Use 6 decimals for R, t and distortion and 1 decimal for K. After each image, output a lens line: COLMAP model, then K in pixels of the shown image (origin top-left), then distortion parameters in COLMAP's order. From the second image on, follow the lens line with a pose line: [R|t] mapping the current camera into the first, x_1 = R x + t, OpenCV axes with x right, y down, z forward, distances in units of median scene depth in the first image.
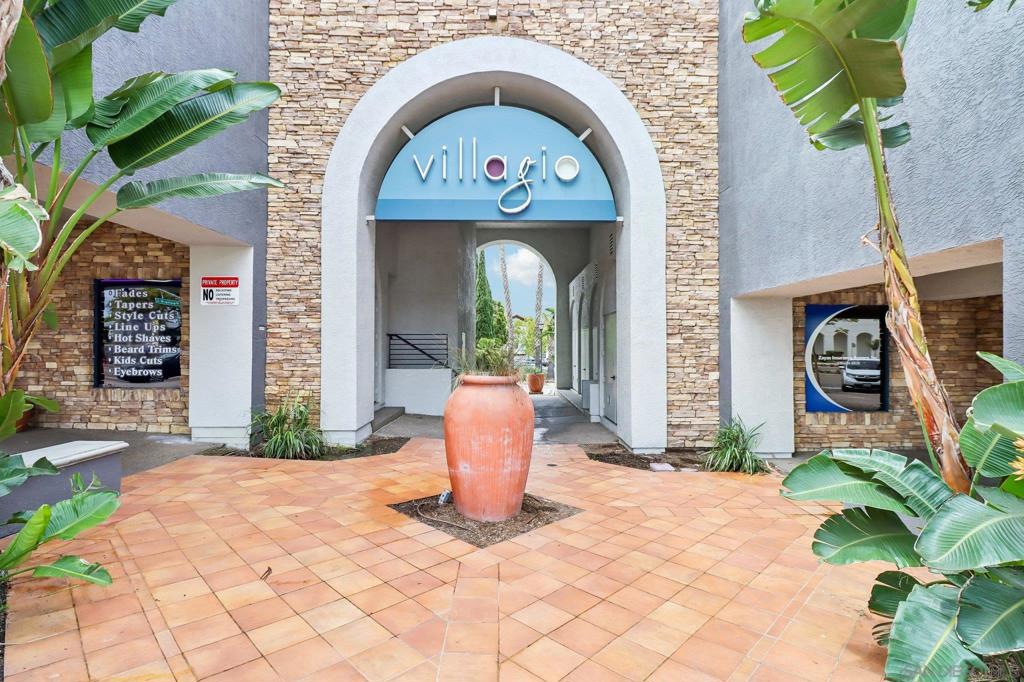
lens RADIAL K [[484.5, 0, 520.3], [0, 484.5, 320.9], [0, 0, 1]] dist [-0.000849, -0.012623]
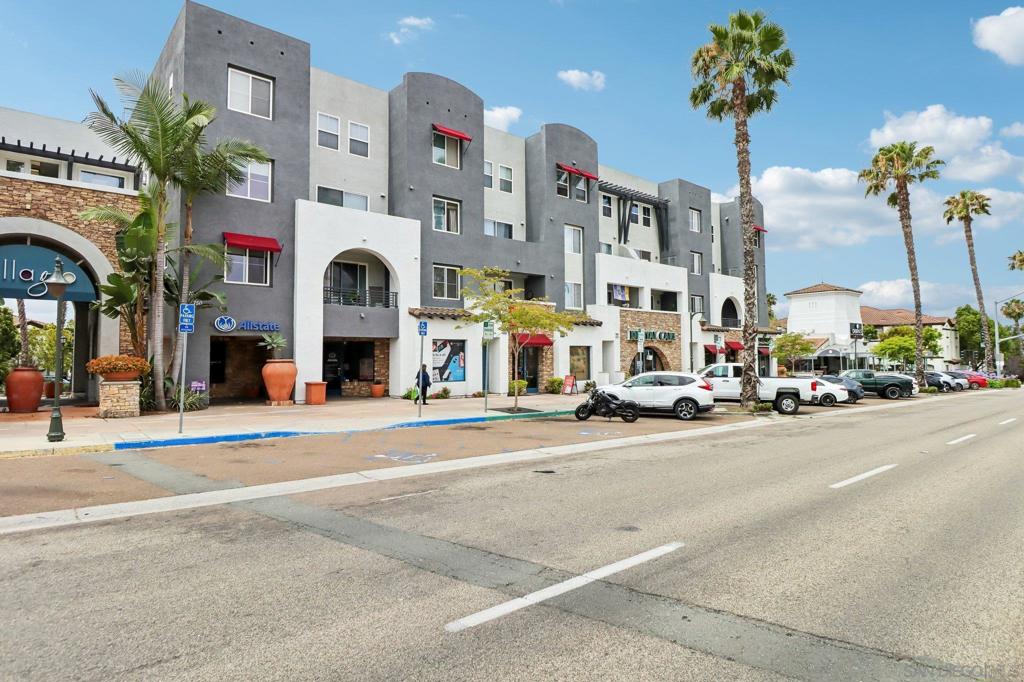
lens RADIAL K [[579.6, 0, 518.6], [0, 579.6, 332.0], [0, 0, 1]] dist [-0.004427, -0.000782]
pose [[0.766814, 0.028859, 0.641220, -0.014469], [-0.031404, 0.999479, -0.007428, -0.114755], [-0.641101, -0.014441, 0.767321, -2.385332]]
